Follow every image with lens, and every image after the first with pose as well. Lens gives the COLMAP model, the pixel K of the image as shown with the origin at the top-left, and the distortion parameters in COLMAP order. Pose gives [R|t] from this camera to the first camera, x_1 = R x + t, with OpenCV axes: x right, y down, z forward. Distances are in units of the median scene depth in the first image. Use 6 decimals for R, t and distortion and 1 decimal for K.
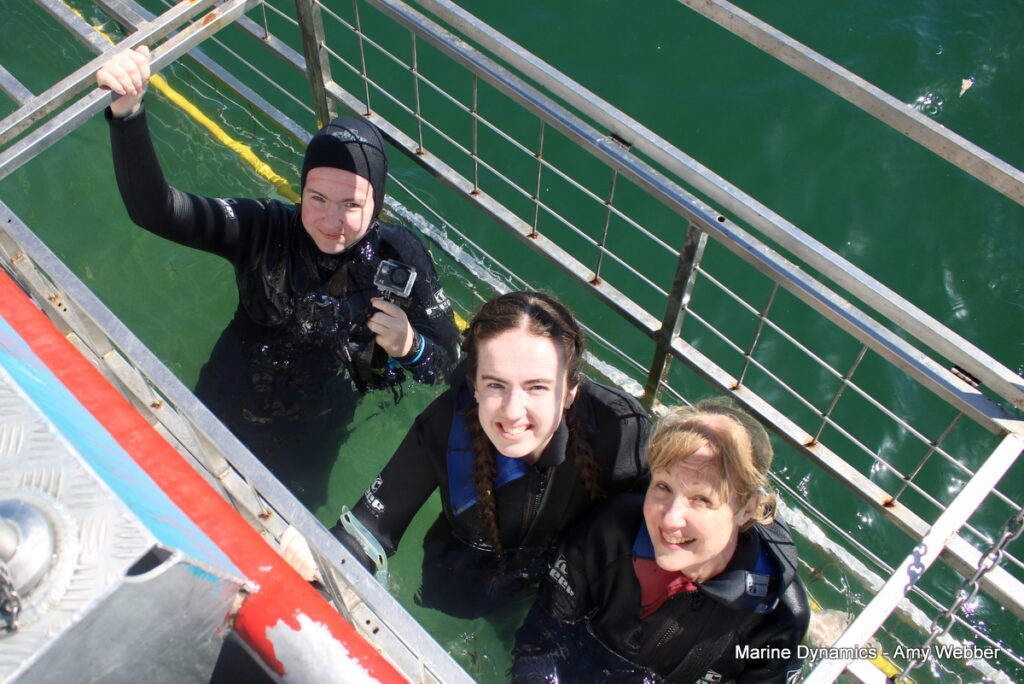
lens RADIAL K [[1017.1, 0, 510.6], [0, 1017.1, 356.6], [0, 0, 1]] dist [-0.017779, -0.004186]
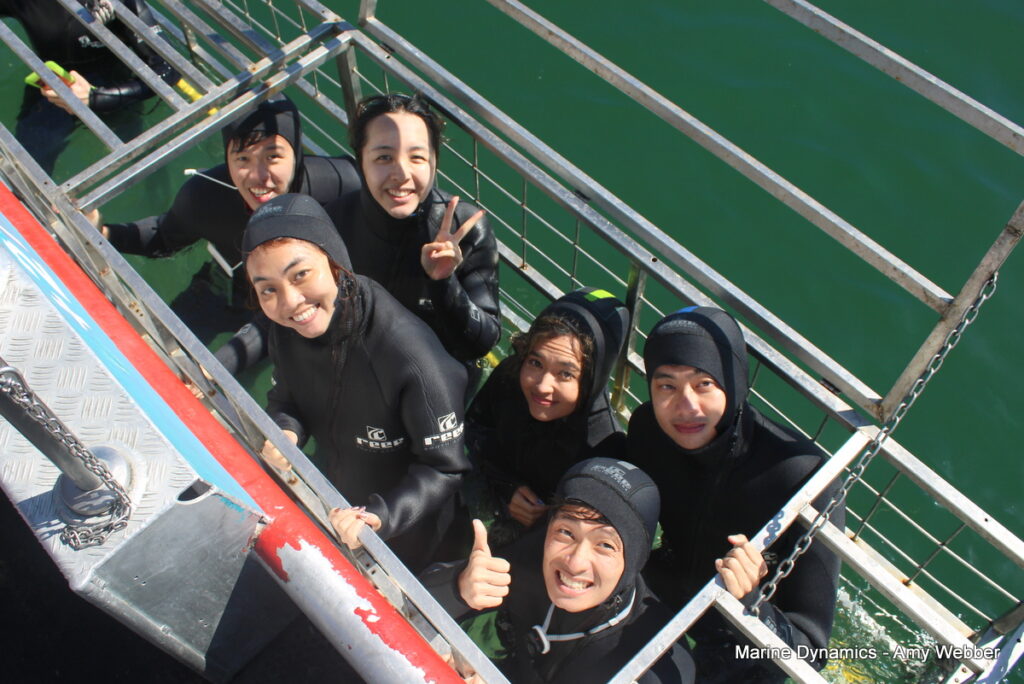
lens RADIAL K [[874.7, 0, 512.0], [0, 874.7, 342.0], [0, 0, 1]] dist [-0.000483, -0.002272]
pose [[0.999521, 0.028582, -0.011835, 0.092072], [-0.028877, 0.999258, -0.025499, 0.002733], [0.011098, 0.025829, 0.999605, -0.219439]]
